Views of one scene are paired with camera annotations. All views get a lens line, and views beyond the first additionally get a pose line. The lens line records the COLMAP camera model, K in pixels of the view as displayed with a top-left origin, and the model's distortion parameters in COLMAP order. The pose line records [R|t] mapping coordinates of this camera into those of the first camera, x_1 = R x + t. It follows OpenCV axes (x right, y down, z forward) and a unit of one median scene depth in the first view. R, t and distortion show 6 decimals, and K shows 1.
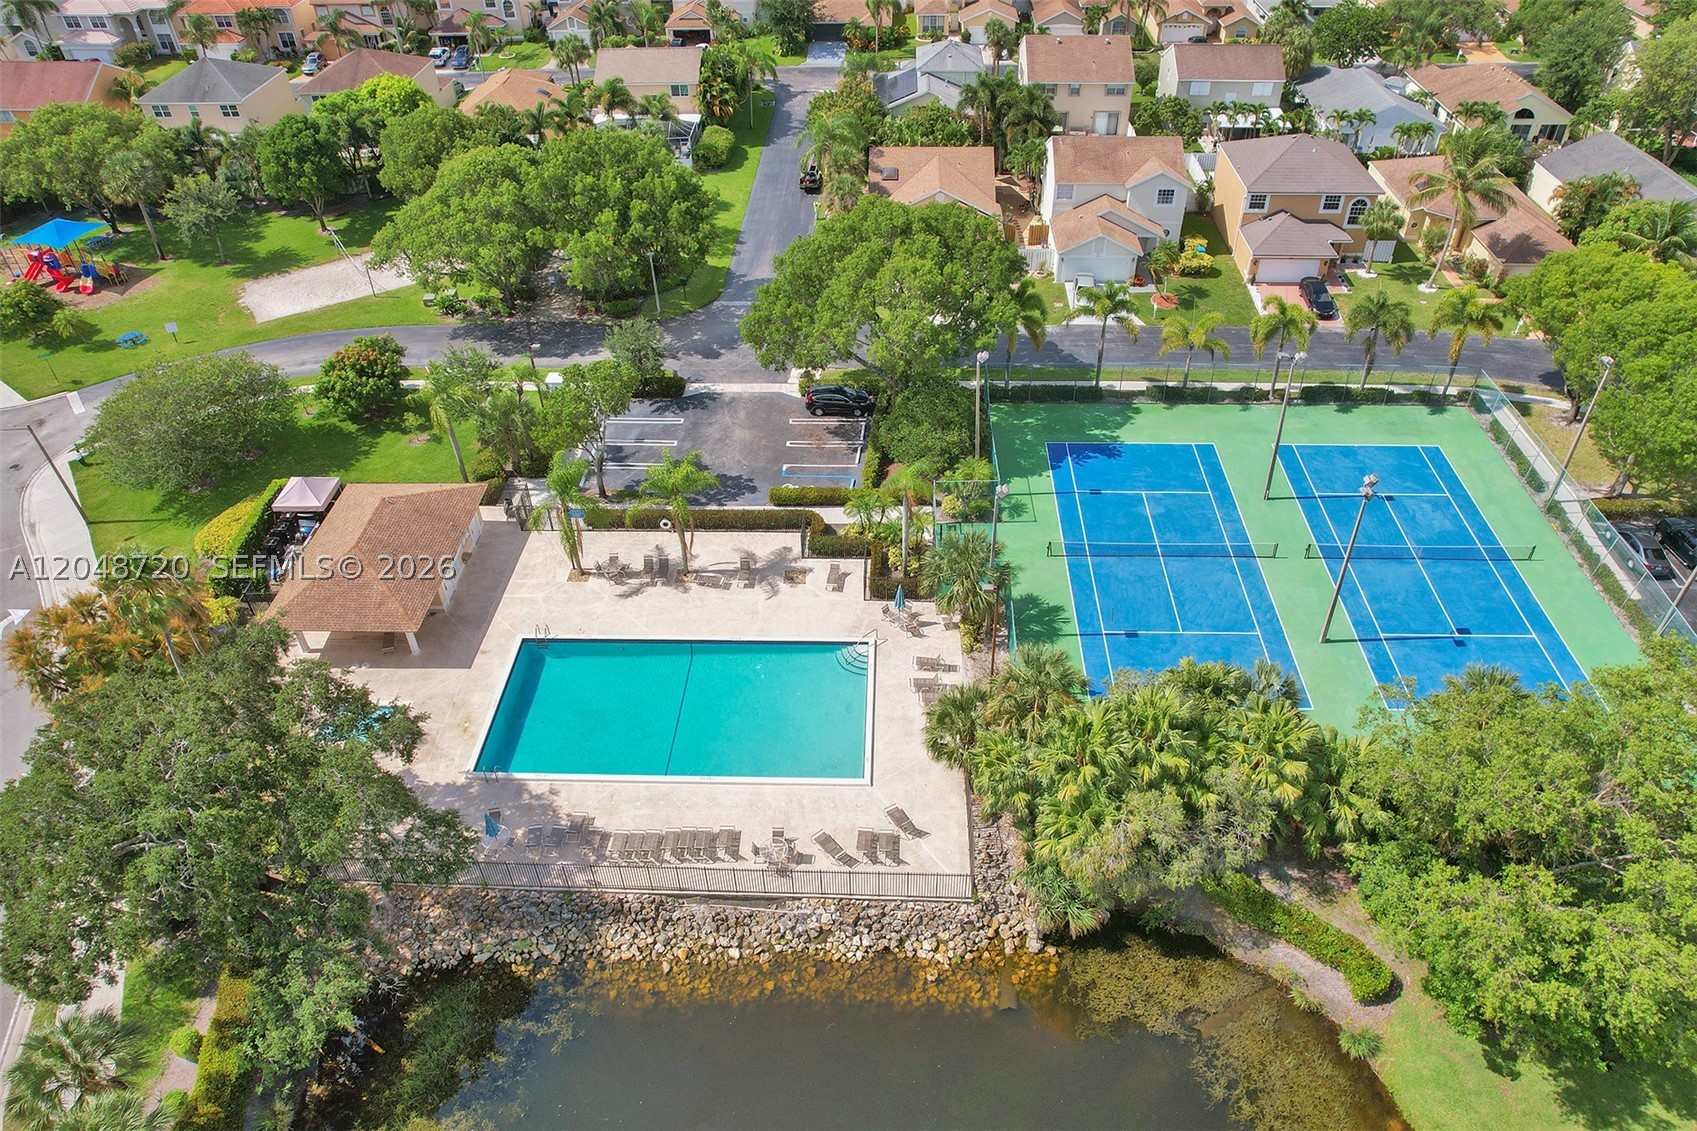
lens RADIAL K [[1156.8, 0, 854.2], [0, 1156.8, 565.5], [0, 0, 1]] dist [-0.050057, 0.002507]
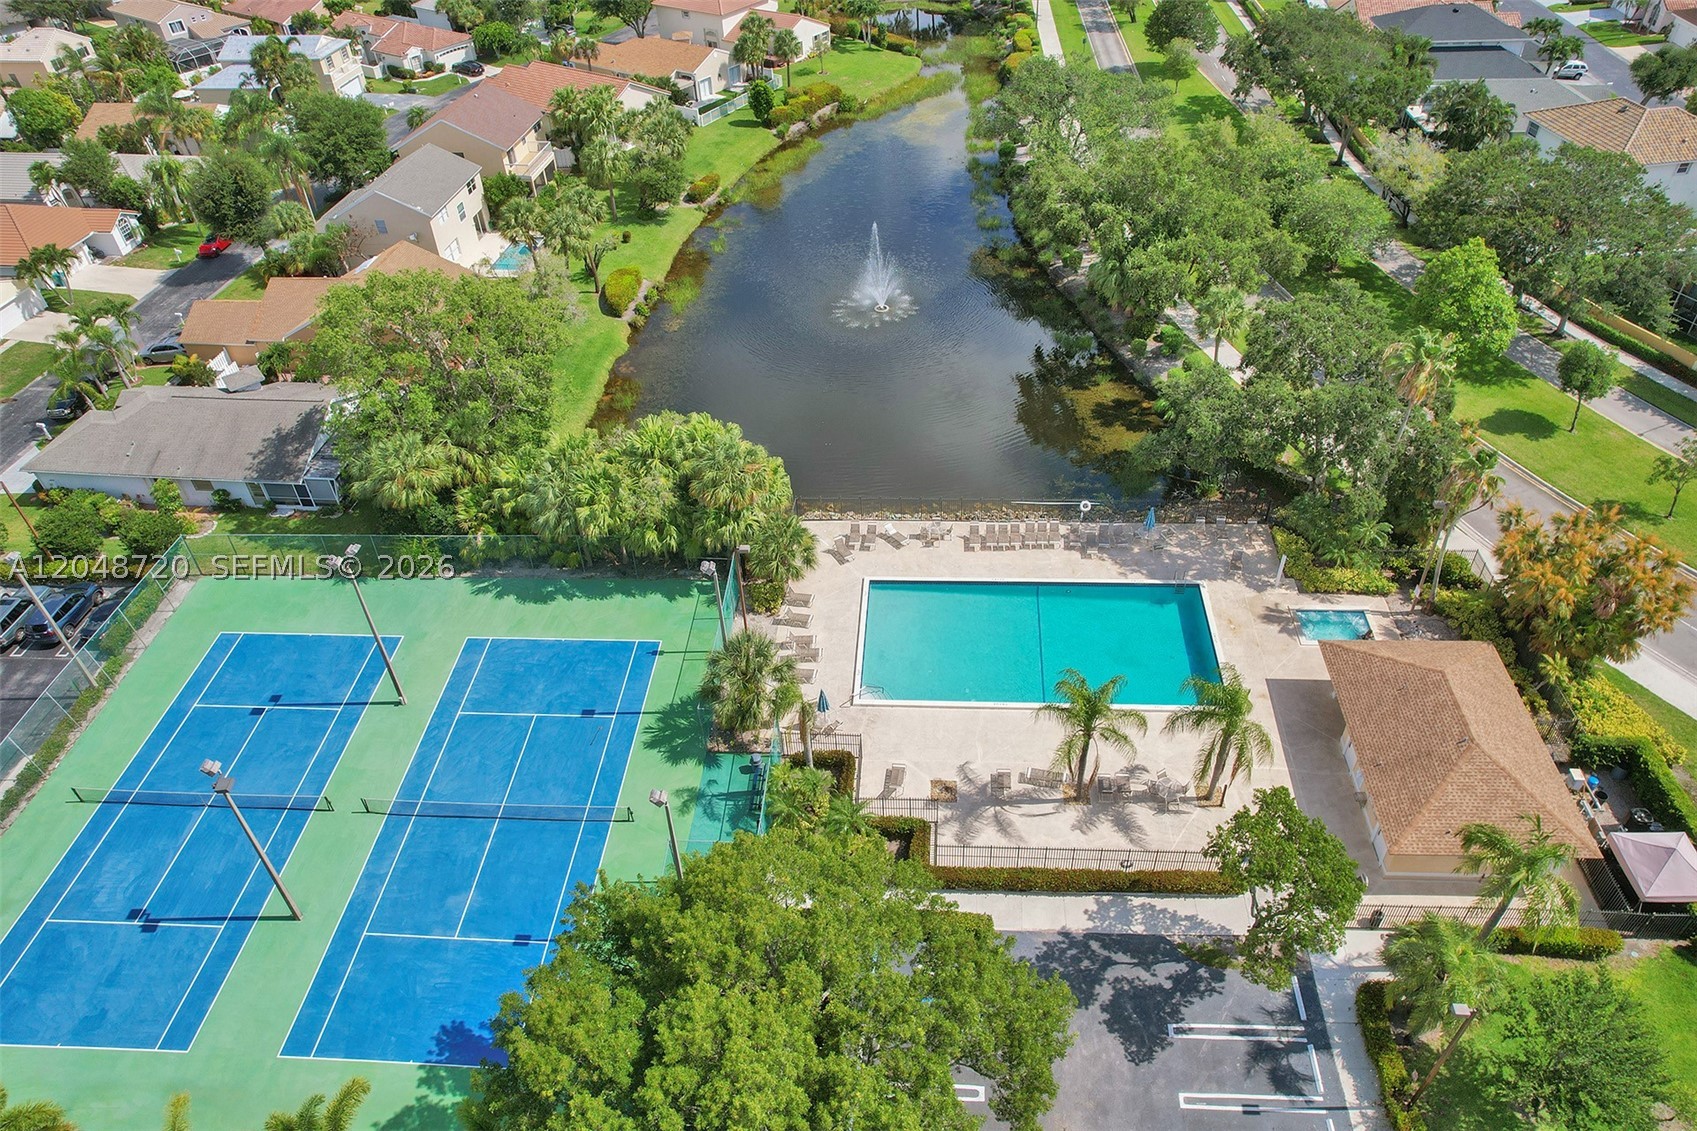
lens RADIAL K [[1116.8, 0, 848.5], [0, 1116.8, 565.5], [0, 0, 1]] dist [-0.006075, -0.000866]
pose [[-0.997118, 0.031813, 0.068877, -0.043453], [0.073287, 0.169045, 0.982880, -0.819333], [0.019625, 0.985095, -0.170890, 0.984026]]
